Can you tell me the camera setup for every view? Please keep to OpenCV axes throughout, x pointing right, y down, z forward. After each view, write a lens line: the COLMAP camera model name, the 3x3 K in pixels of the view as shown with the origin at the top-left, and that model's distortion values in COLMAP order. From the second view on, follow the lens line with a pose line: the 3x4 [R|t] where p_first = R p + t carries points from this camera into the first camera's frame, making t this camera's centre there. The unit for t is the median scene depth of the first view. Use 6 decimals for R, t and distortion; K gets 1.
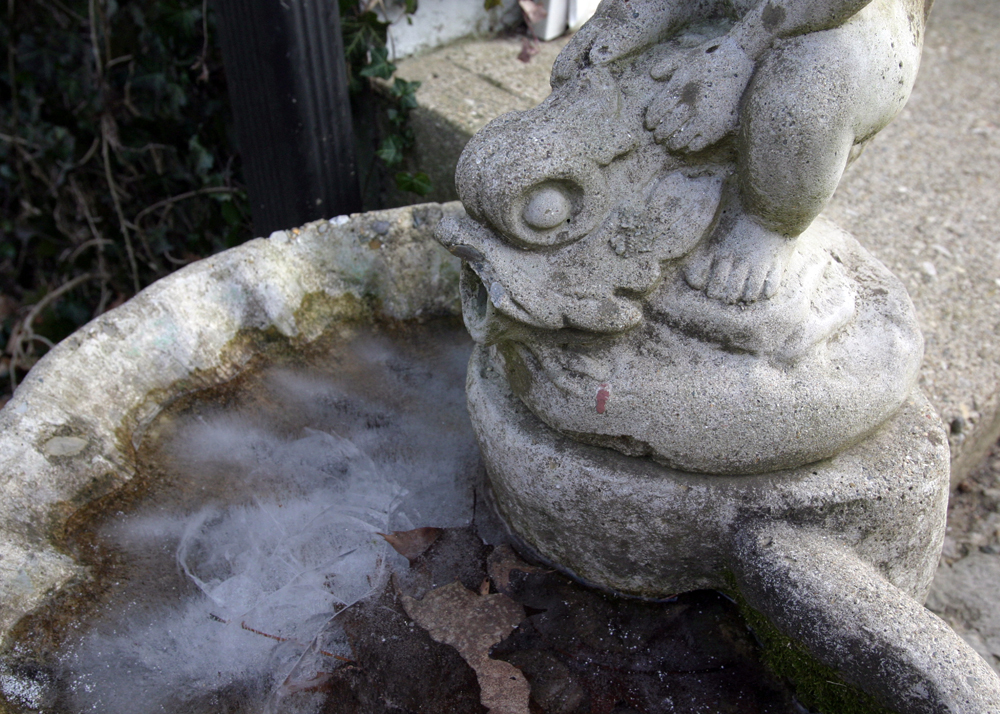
lens RADIAL K [[918.6, 0, 497.2], [0, 918.6, 355.2], [0, 0, 1]] dist [-0.036188, 0.000000]
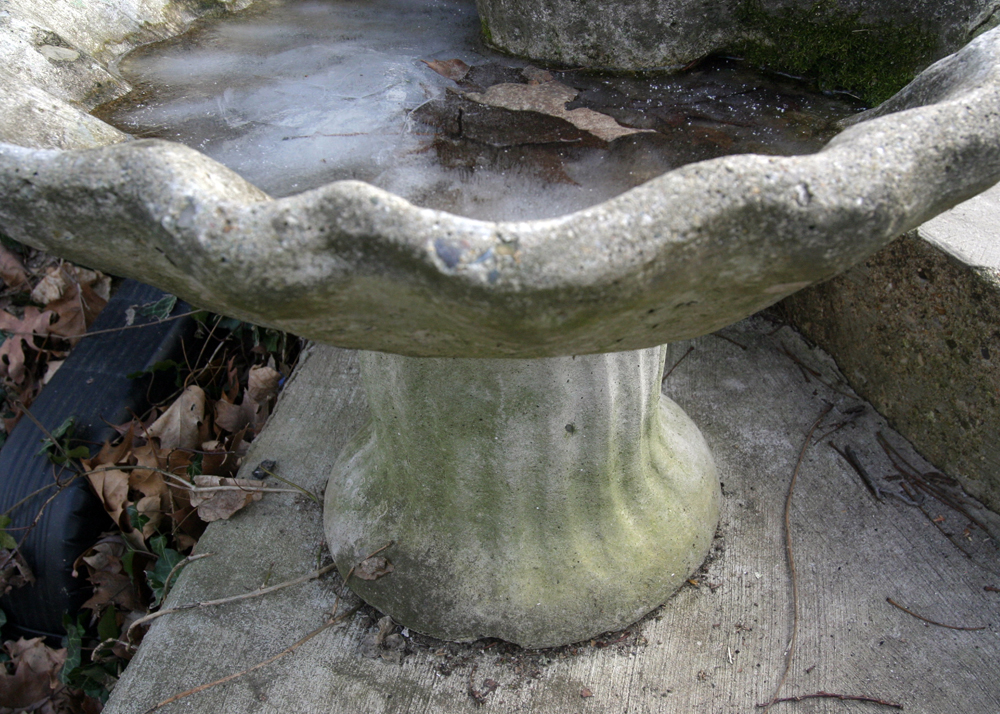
lens RADIAL K [[1006.6, 0, 501.3], [0, 1006.6, 354.9], [0, 0, 1]] dist [-0.018798, 0.000000]
pose [[0.939994, -0.198166, 0.277744, -0.403550], [0.203594, 0.979010, 0.009469, 0.499851], [-0.273791, 0.047646, 0.960608, -0.107343]]
